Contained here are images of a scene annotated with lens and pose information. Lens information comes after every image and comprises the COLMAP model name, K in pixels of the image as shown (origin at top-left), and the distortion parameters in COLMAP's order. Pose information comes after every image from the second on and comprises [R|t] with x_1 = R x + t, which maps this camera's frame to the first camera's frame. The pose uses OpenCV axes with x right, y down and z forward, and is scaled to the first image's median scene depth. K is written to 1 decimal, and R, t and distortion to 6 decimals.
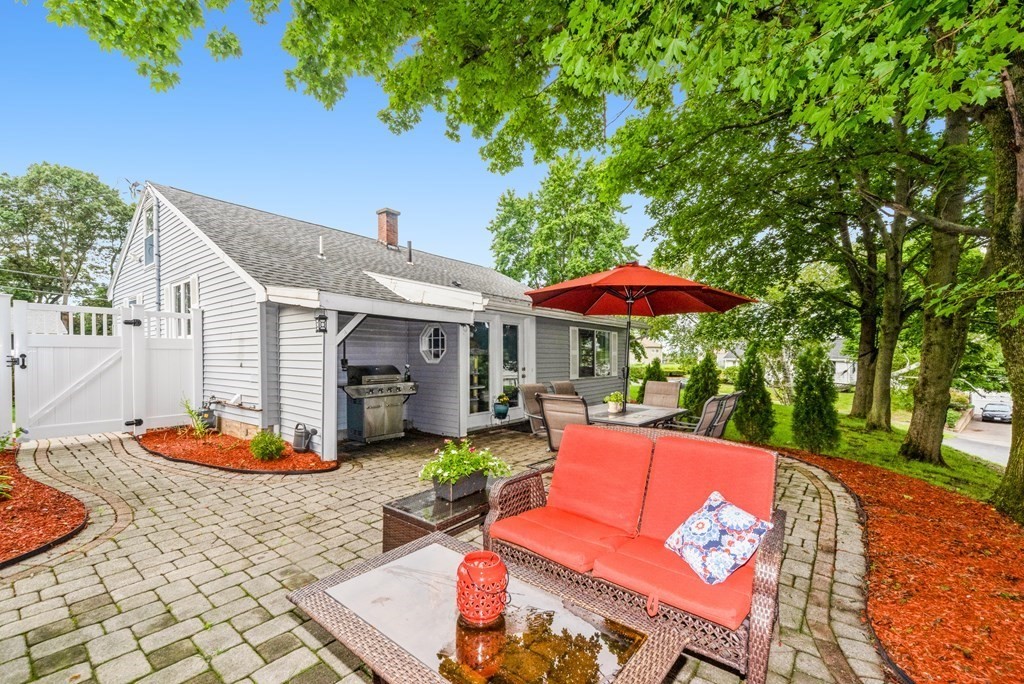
lens RADIAL K [[431.0, 0, 512.0], [0, 431.0, 342.0], [0, 0, 1]] dist [0.001637, 0.000120]
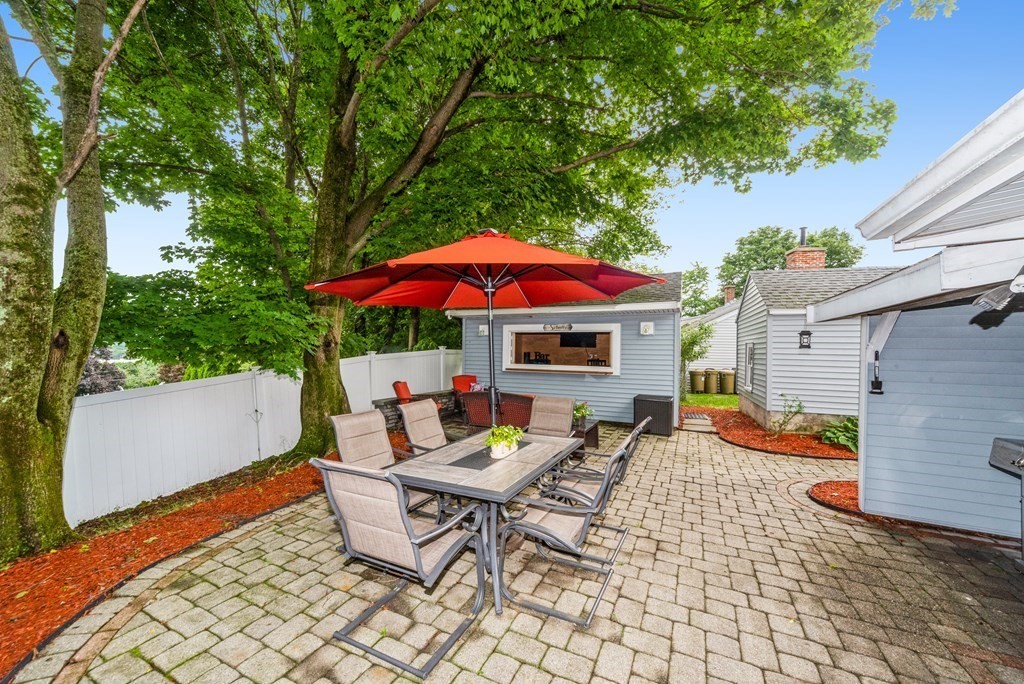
lens RADIAL K [[385.7, 0, 512.0], [0, 385.7, 342.0], [0, 0, 1]] dist [0.001184, 0.000014]
pose [[-0.976161, -0.026577, -0.215414, 0.471615], [-0.014305, 0.998195, -0.058332, 0.028069], [0.216576, -0.053860, -0.974779, 2.041963]]
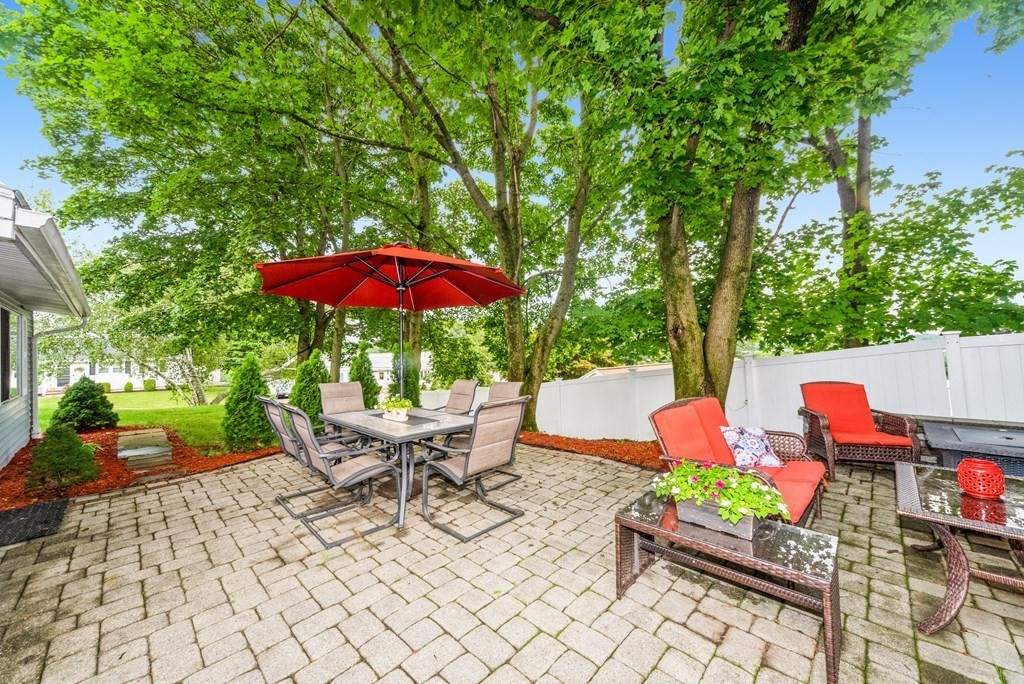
lens RADIAL K [[356.8, 0, 511.4], [0, 356.8, 339.6], [0, 0, 1]] dist [0.006359, -0.000233]
pose [[0.075641, 0.020104, 0.996932, -0.562852], [-0.014178, 0.999717, -0.019084, 0.013714], [-0.997034, -0.012691, 0.075905, 0.916889]]
